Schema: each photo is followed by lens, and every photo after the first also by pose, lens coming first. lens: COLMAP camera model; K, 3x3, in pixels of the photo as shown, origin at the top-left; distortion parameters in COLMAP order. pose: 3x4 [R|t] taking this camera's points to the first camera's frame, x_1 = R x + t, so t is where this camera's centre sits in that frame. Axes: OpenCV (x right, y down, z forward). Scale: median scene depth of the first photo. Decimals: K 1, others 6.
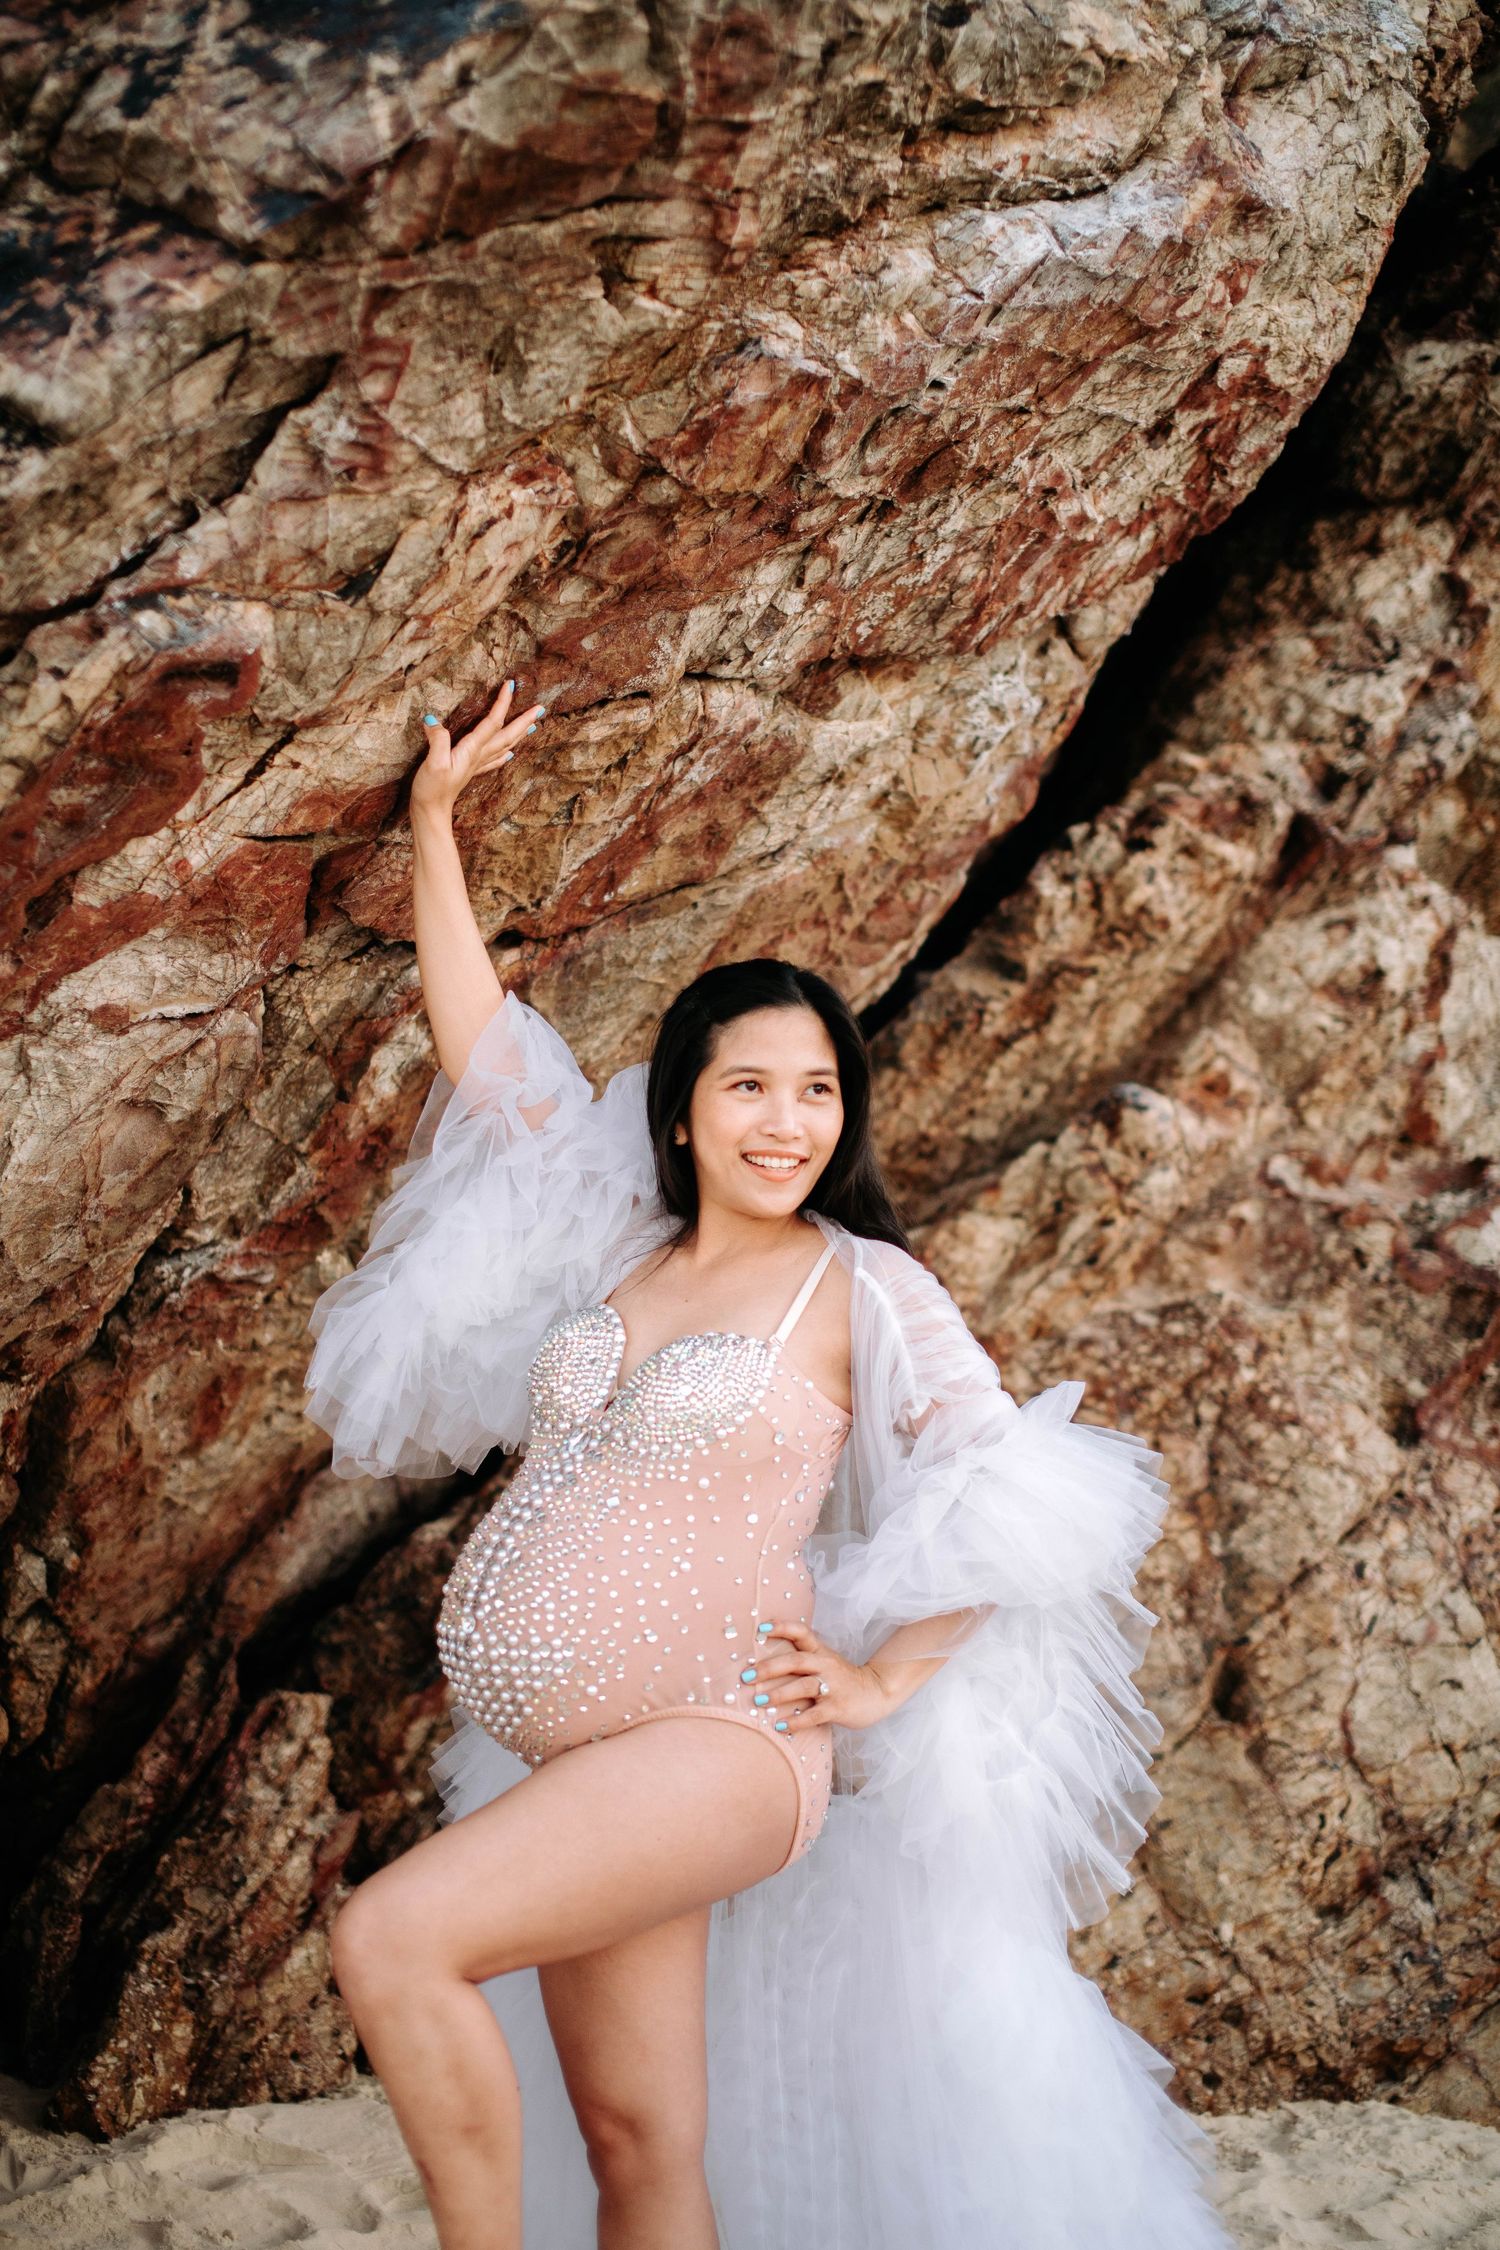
lens RADIAL K [[3159.4, 0, 750.0], [0, 3159.4, 1125.0], [0, 0, 1]] dist [-0.143865, 0.252503]
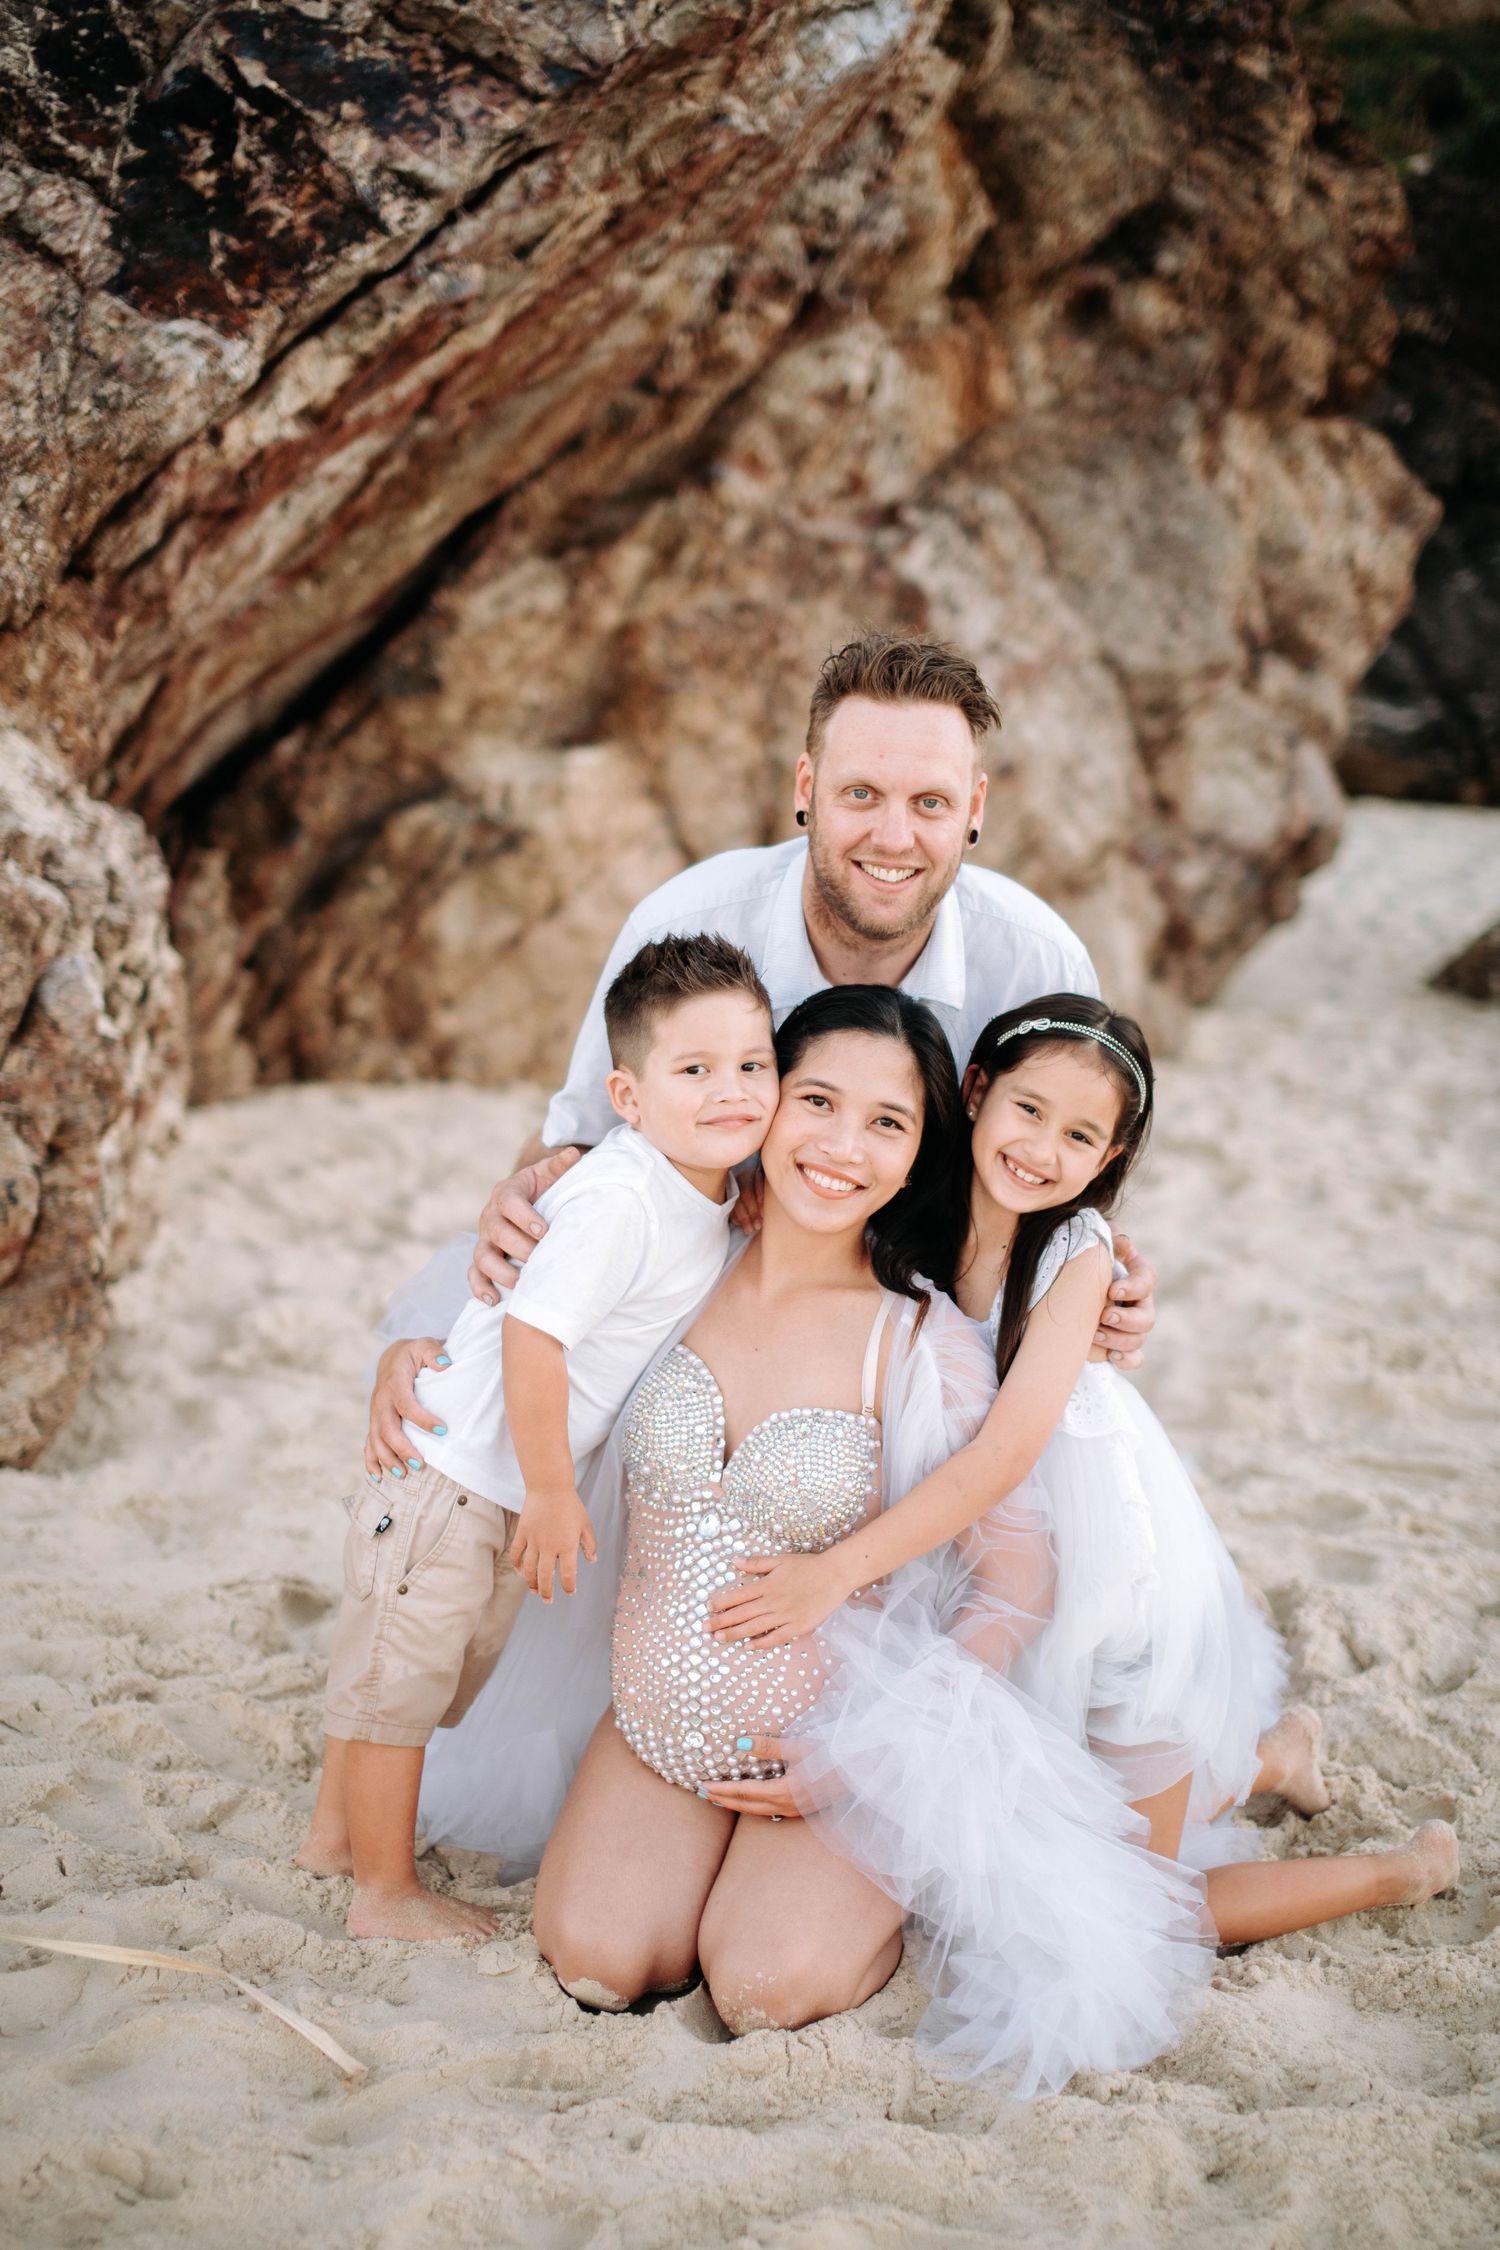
lens RADIAL K [[3159.4, 0, 750.0], [0, 3159.4, 1125.0], [0, 0, 1]] dist [-0.143865, 0.252503]
pose [[0.937744, -0.046859, 0.344152, -0.532944], [-0.050376, 0.962031, 0.268252, -0.147733], [-0.343655, -0.268889, 0.899778, -0.654007]]
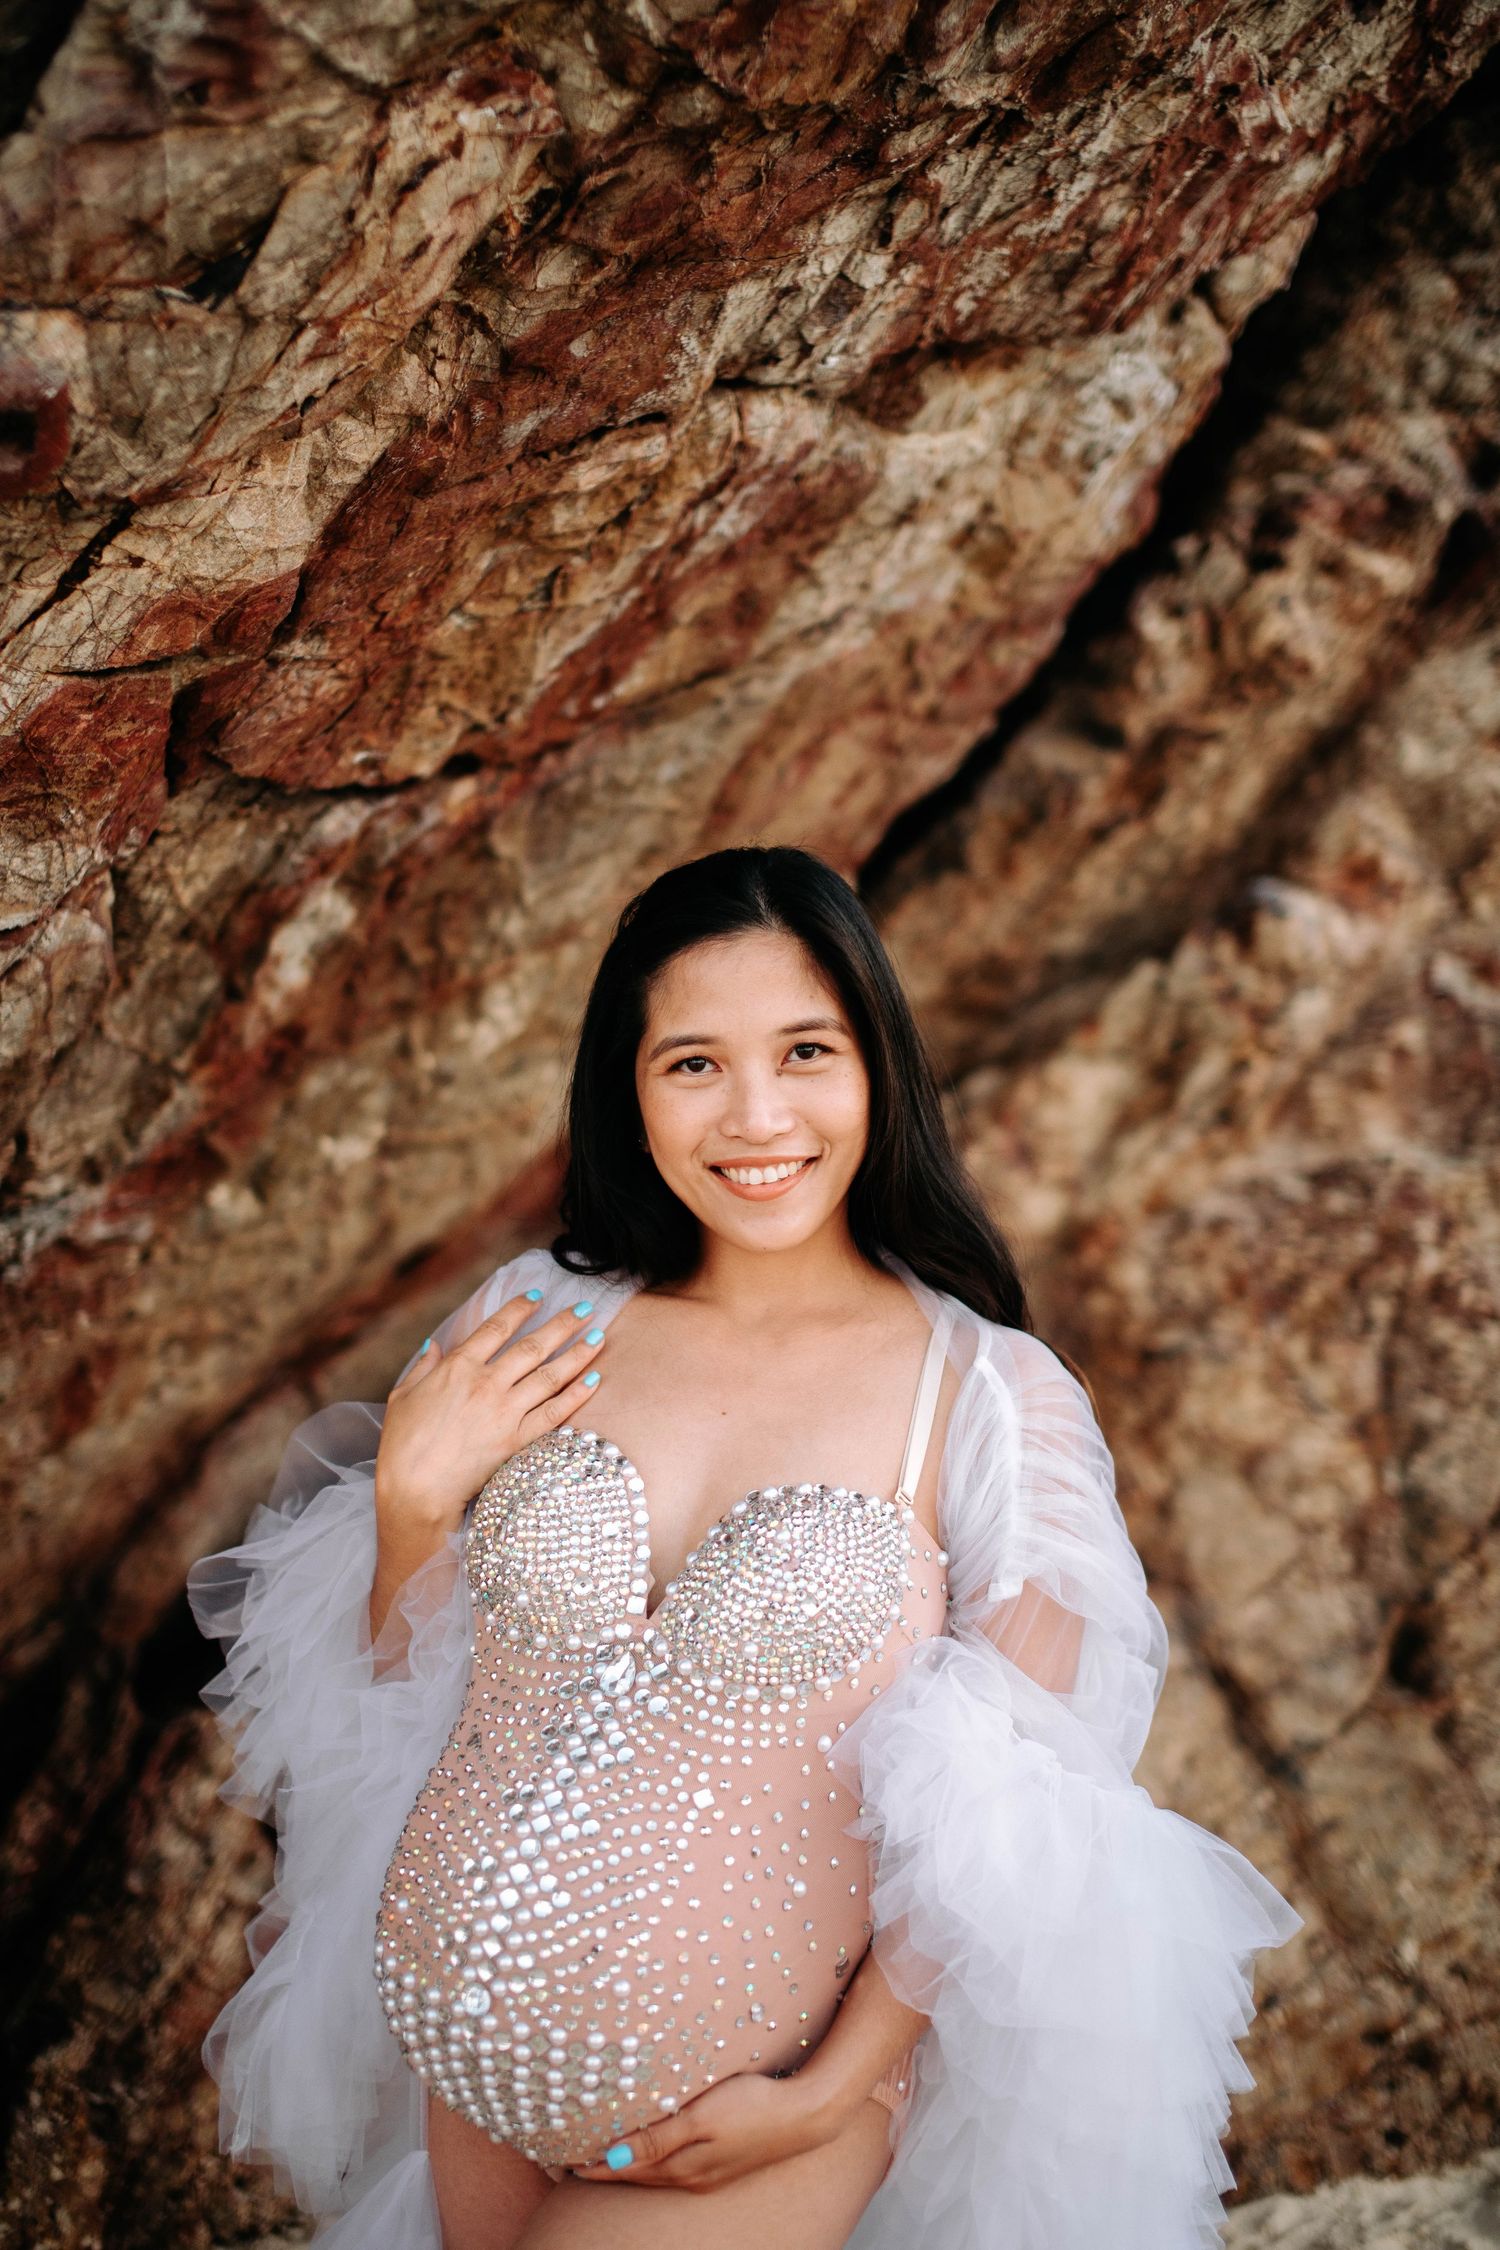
lens RADIAL K [[3159.4, 0, 750.0], [0, 3159.4, 1125.0], [0, 0, 1]] dist [-0.143865, 0.252503]
pose [[0.998669, -0.039921, 0.032653, -0.039245], [0.035738, 0.992137, 0.119946, -0.063006], [-0.037185, -0.118620, 0.992243, 0.303413]]
